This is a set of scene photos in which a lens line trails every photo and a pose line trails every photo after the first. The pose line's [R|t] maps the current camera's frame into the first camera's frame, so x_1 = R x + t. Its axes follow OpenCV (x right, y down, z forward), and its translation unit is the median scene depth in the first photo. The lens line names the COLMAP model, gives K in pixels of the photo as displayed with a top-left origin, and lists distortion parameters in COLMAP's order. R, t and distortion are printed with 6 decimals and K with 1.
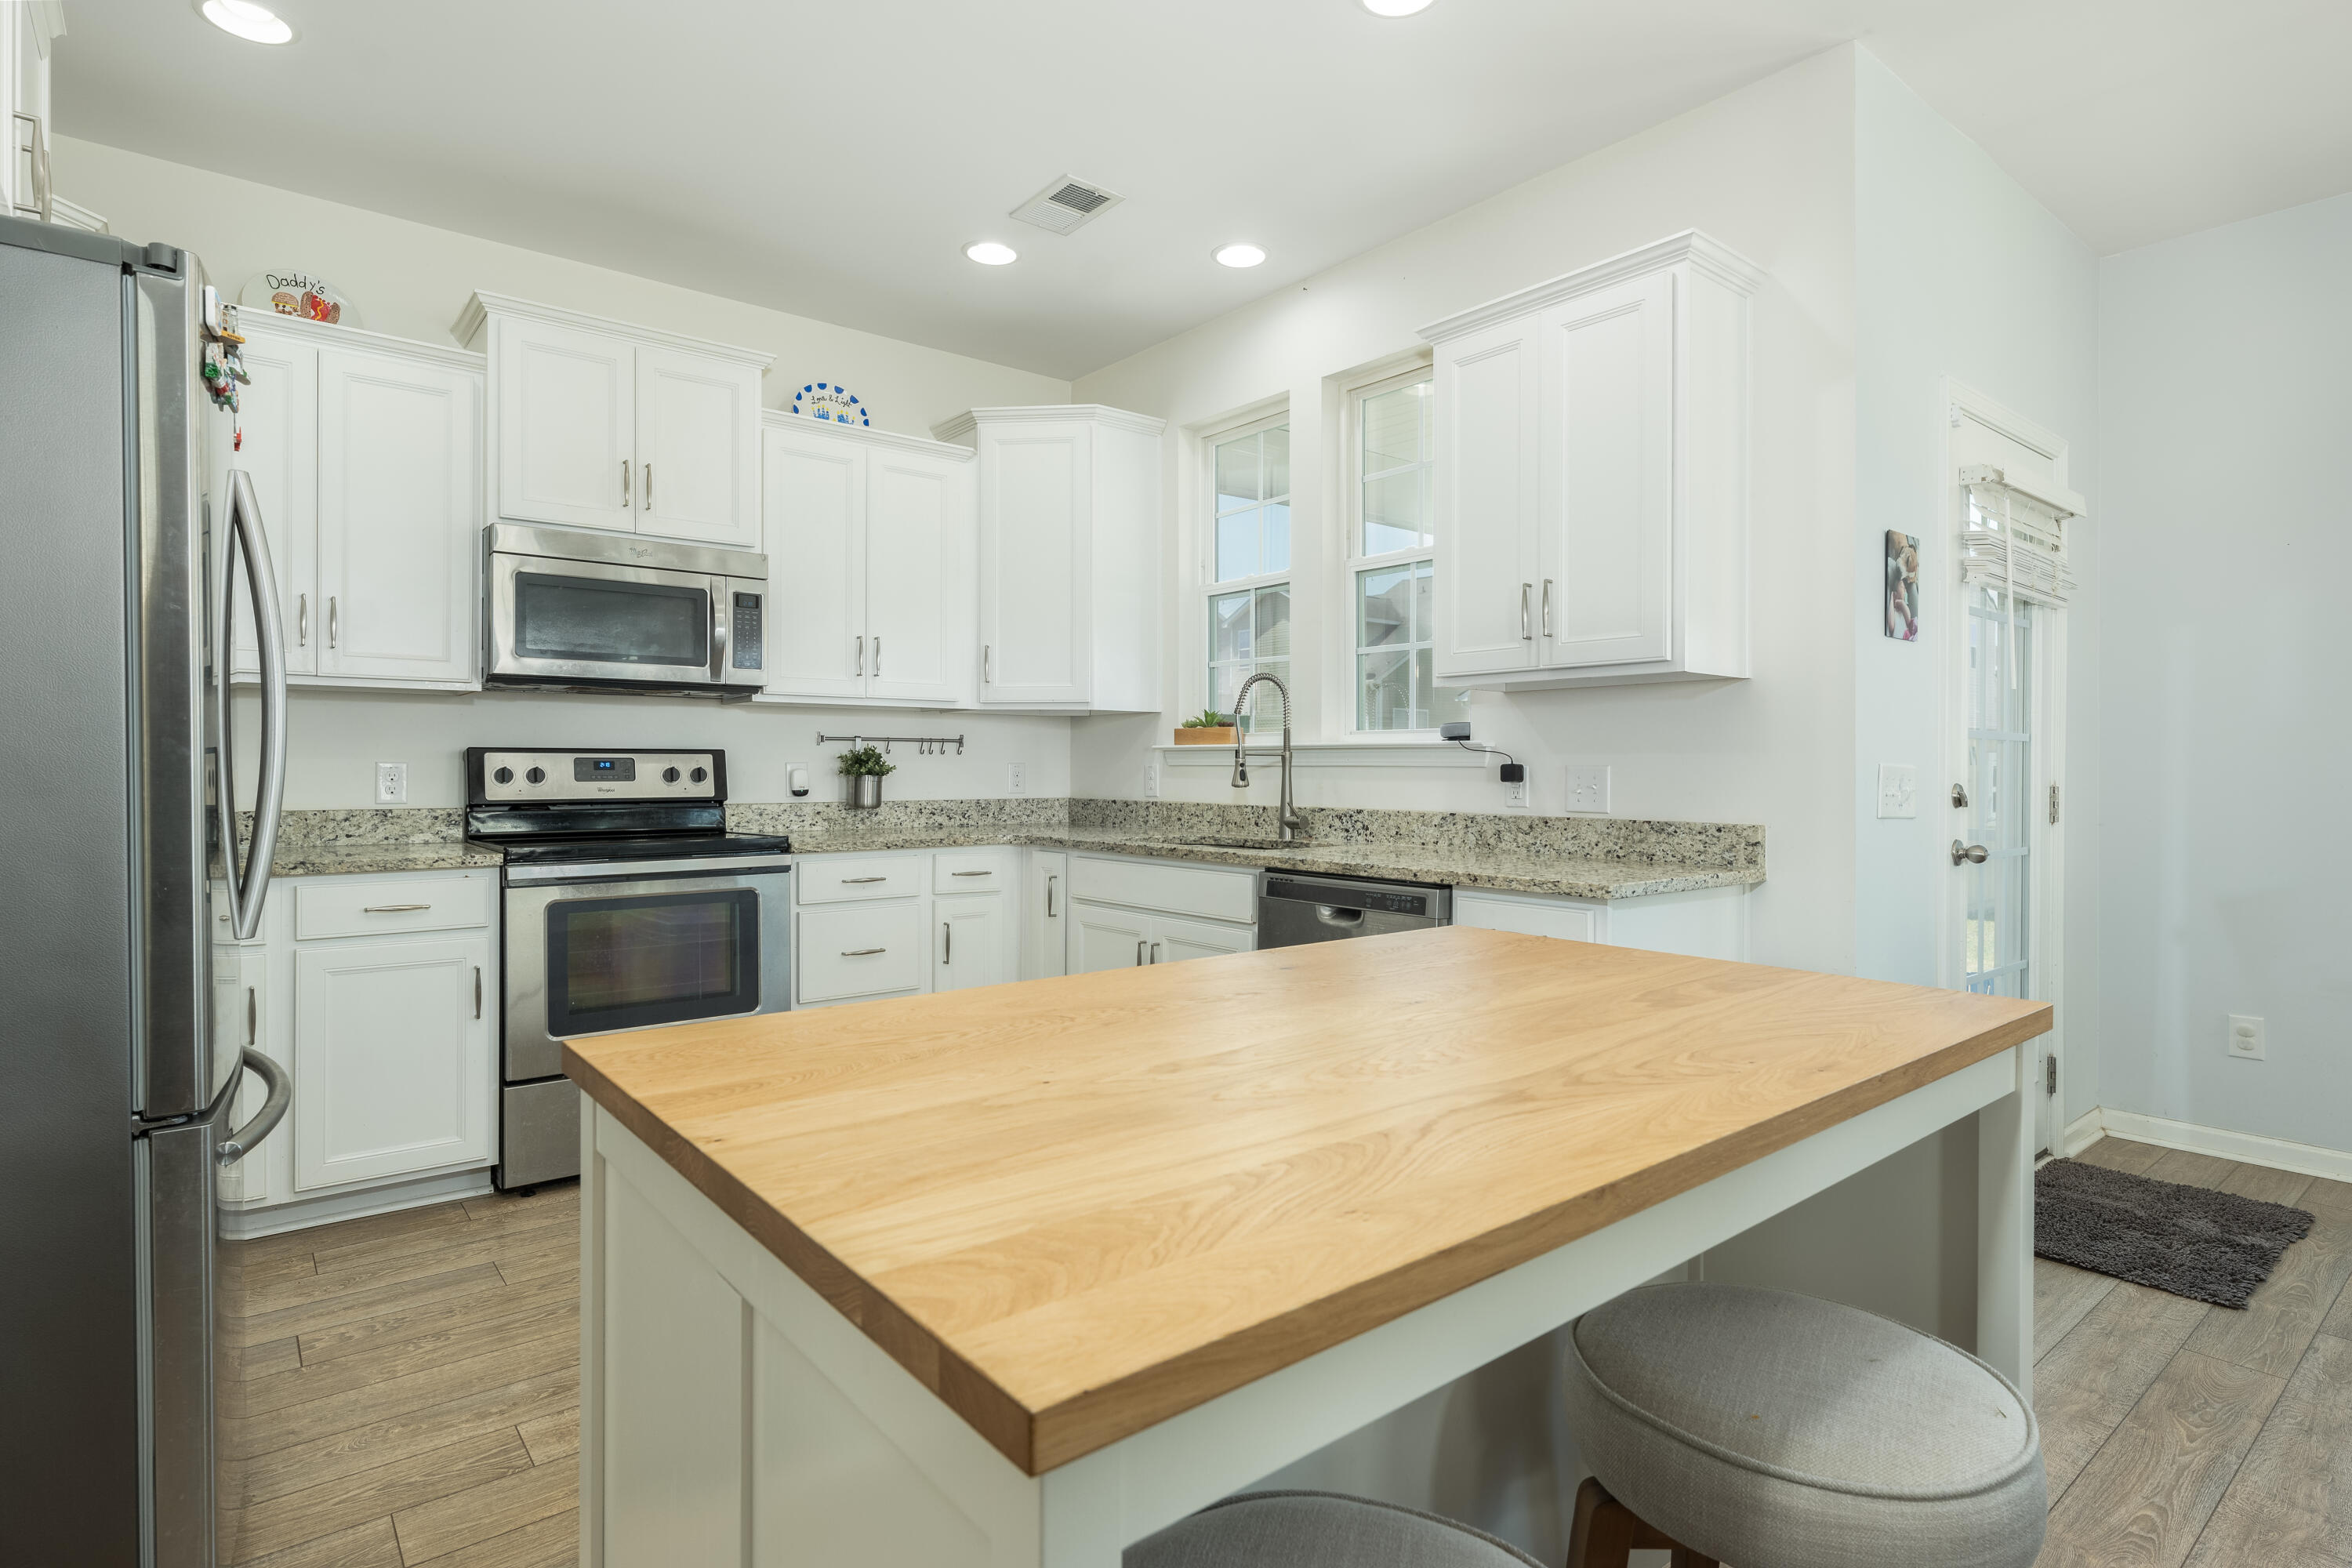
lens RADIAL K [[1197.2, 0, 1176.0], [0, 1197.2, 784.0], [0, 0, 1]] dist [-0.003666, -0.000122]
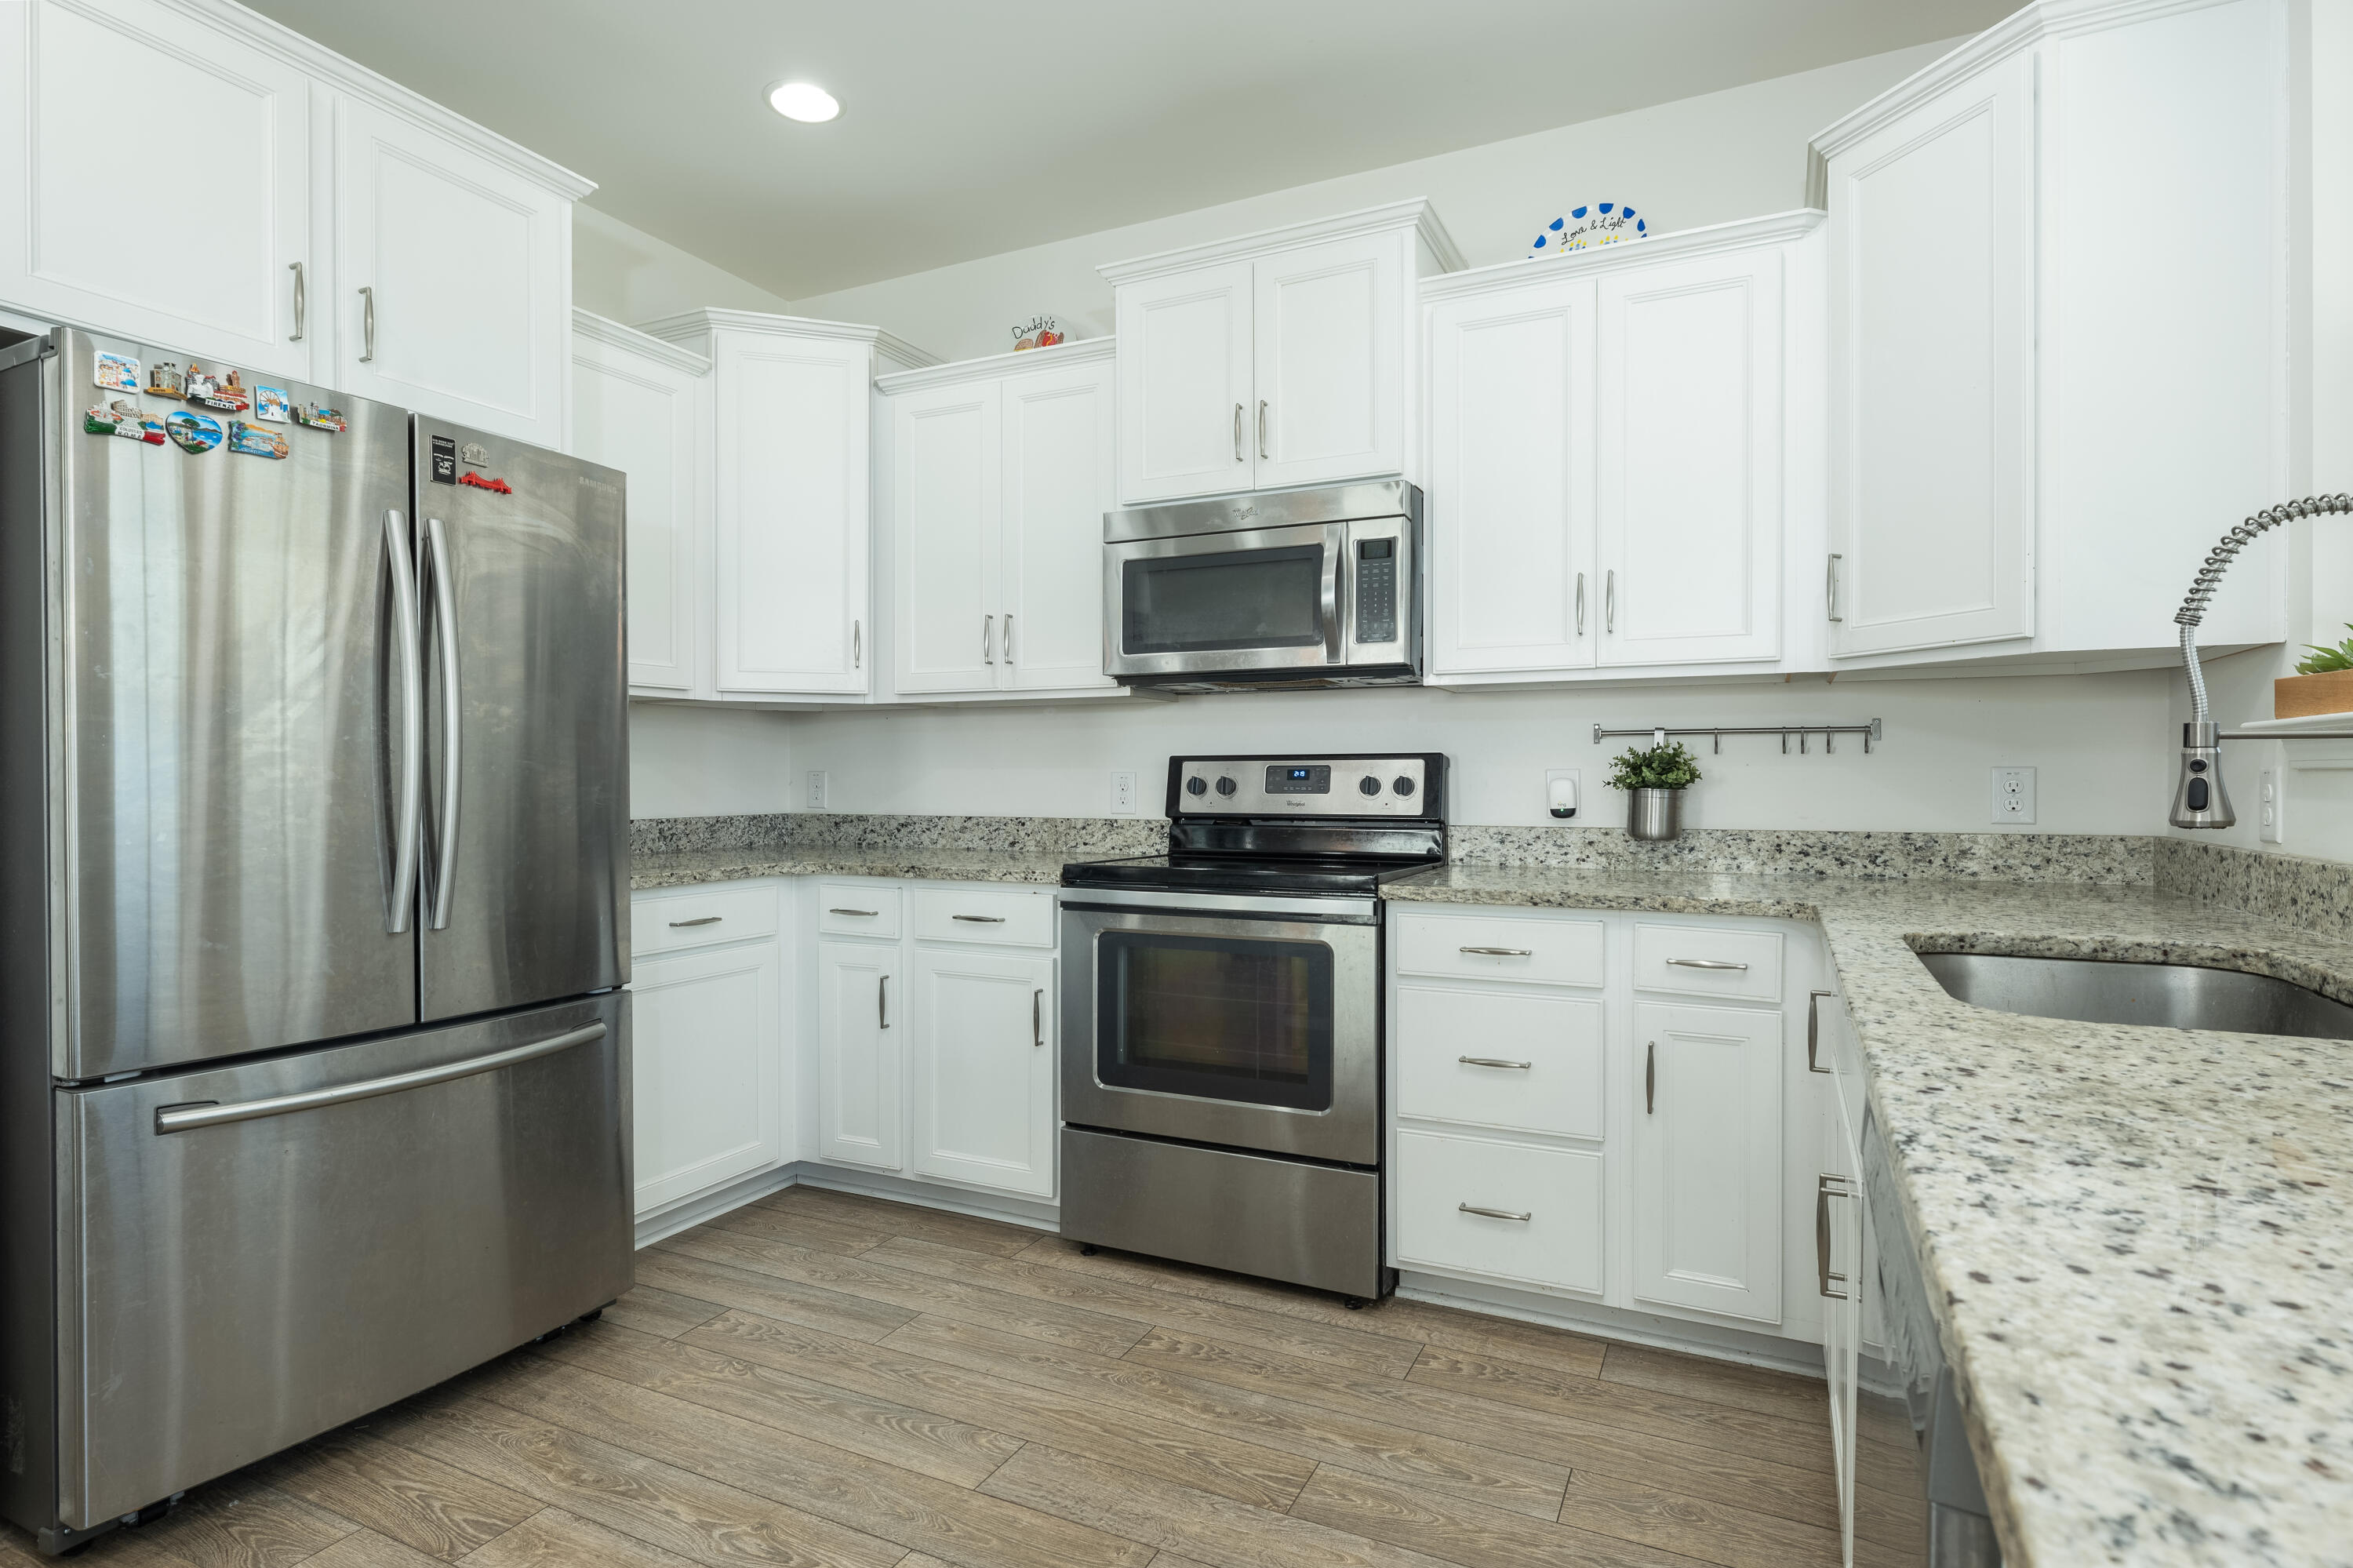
lens RADIAL K [[1197.8, 0, 1176.5], [0, 1197.8, 784.0], [0, 0, 1]] dist [-0.003666, -0.000122]
pose [[0.411618, 0.004254, -0.911347, 0.251221], [-0.009790, 0.999952, 0.000246, -0.008189], [0.911304, 0.008821, 0.411640, 0.568251]]
